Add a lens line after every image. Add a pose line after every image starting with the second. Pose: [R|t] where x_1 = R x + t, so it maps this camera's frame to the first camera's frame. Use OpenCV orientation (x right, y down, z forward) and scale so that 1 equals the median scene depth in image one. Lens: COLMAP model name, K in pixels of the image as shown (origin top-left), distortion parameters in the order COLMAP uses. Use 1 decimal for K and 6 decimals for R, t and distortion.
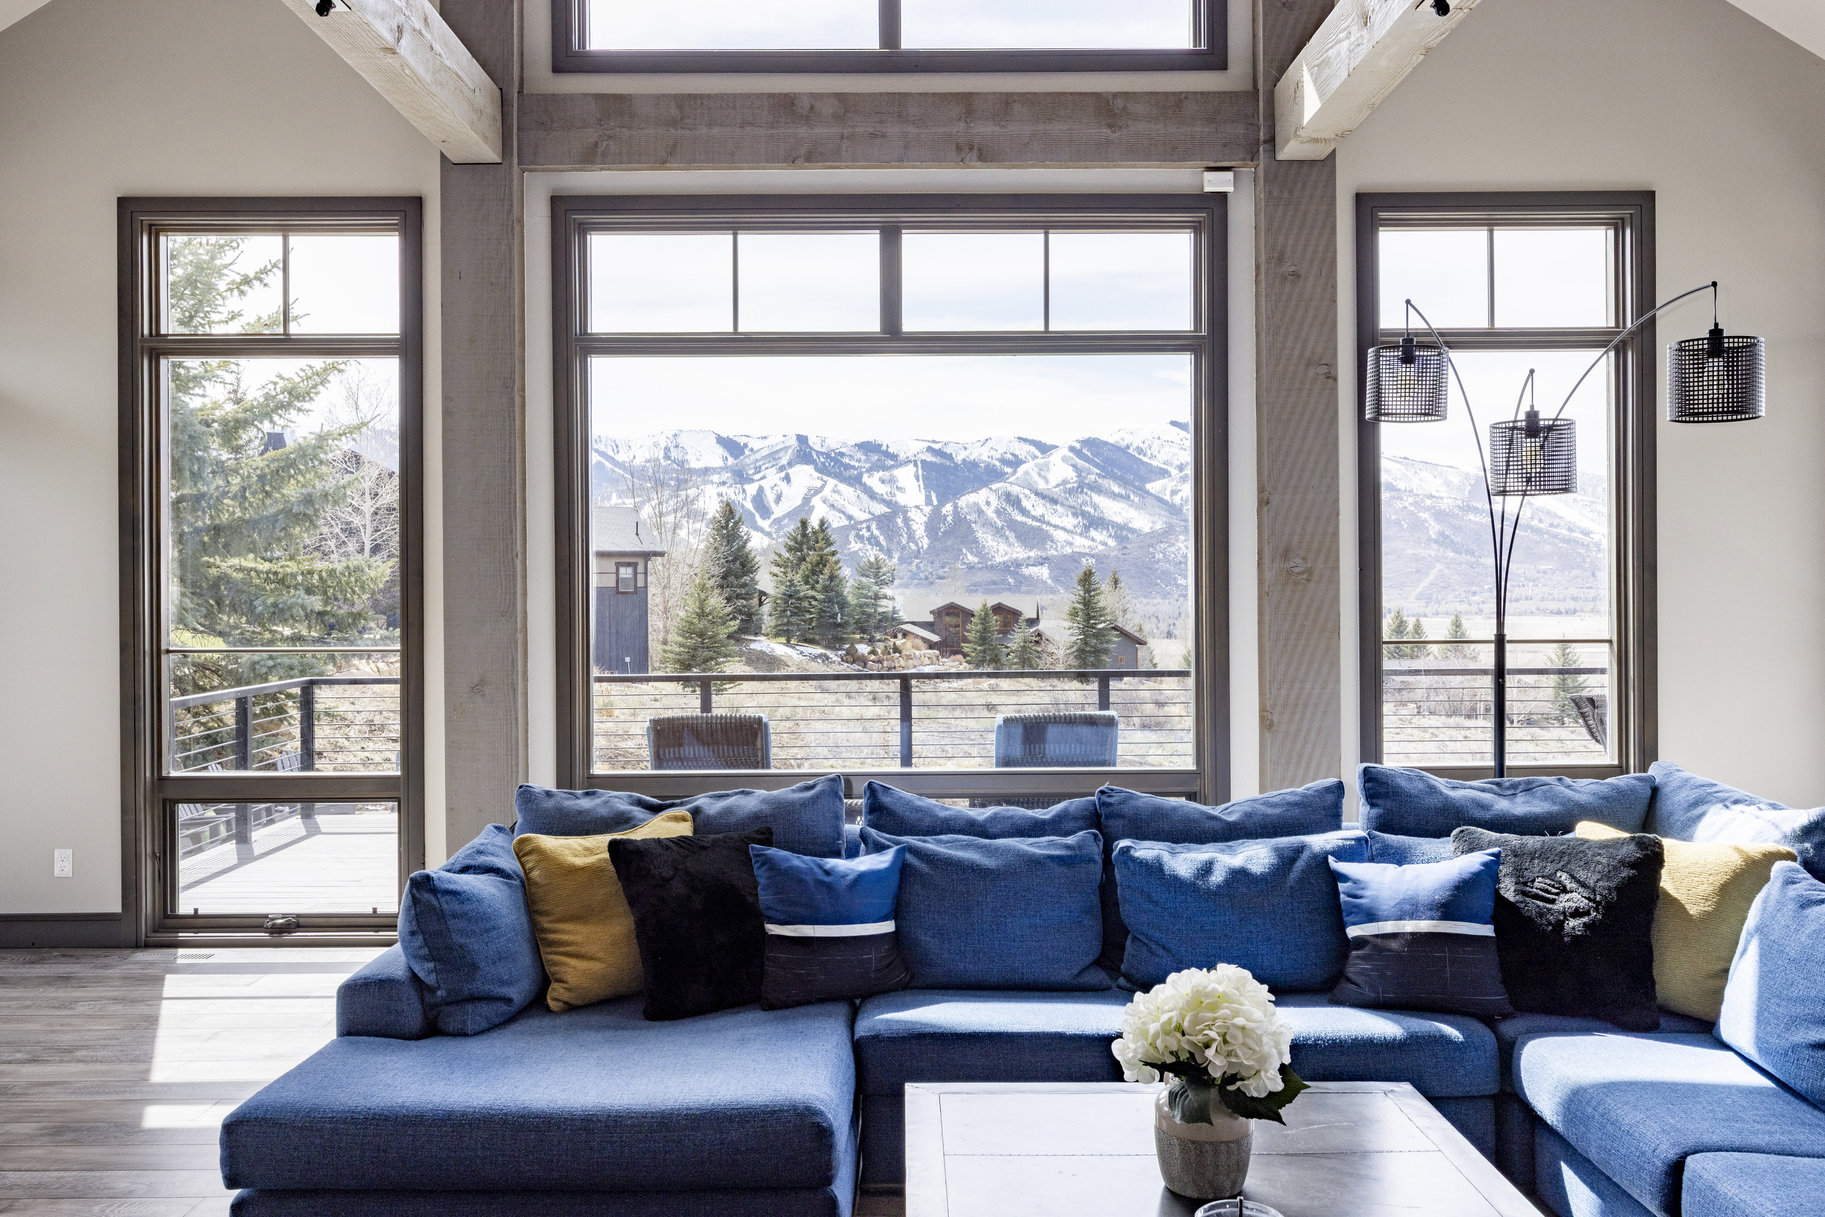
lens RADIAL K [[1549.6, 0, 918.3], [0, 1549.6, 577.0], [0, 0, 1]] dist [-0.003463, 0.011774]
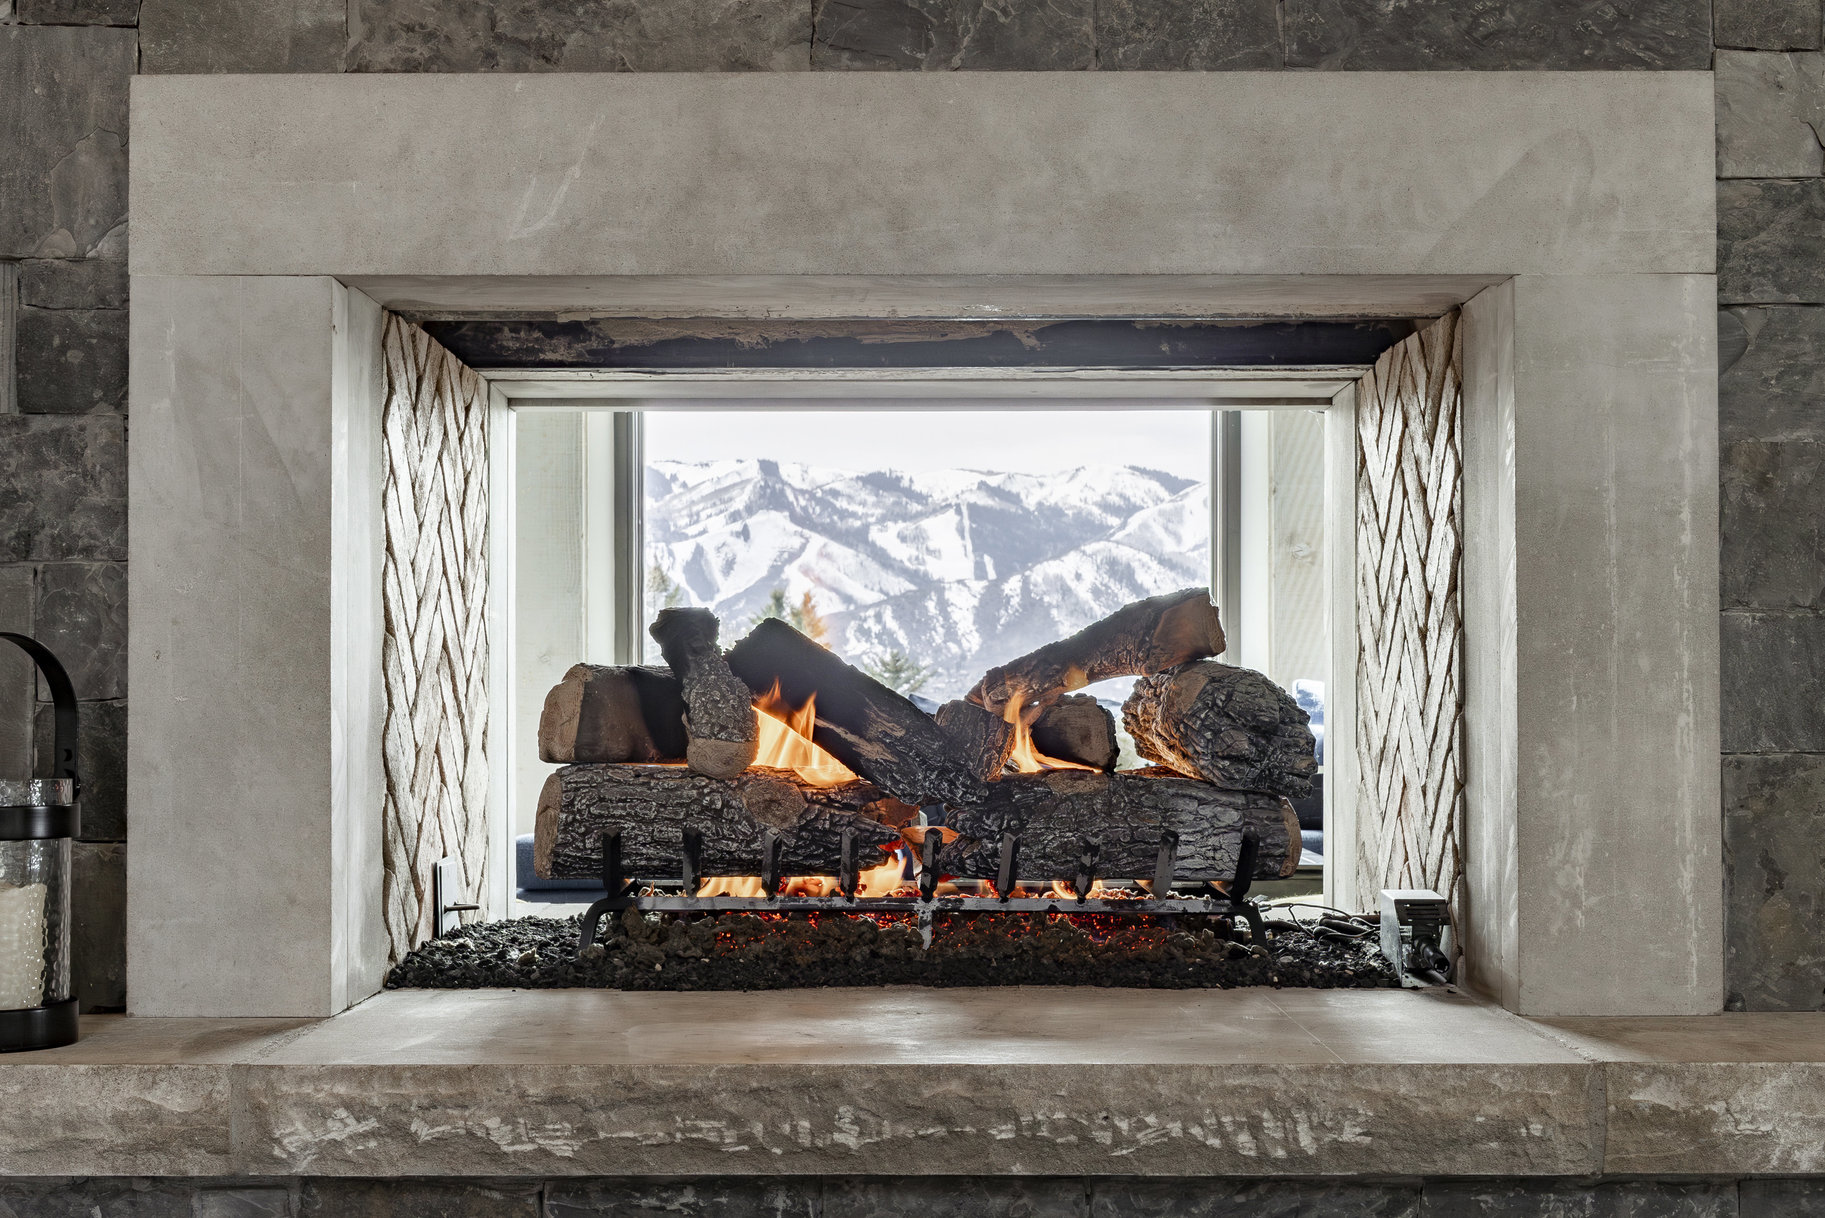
lens RADIAL K [[2635.7, 0, 912.5], [0, 2635.7, 609.0], [0, 0, 1]] dist [-0.018190, -0.014054]
pose [[0.999802, 0.005786, -0.019051, 0.008025], [-0.006468, 0.999334, -0.035915, 0.099348], [0.018831, 0.036031, 0.999173, -0.820623]]
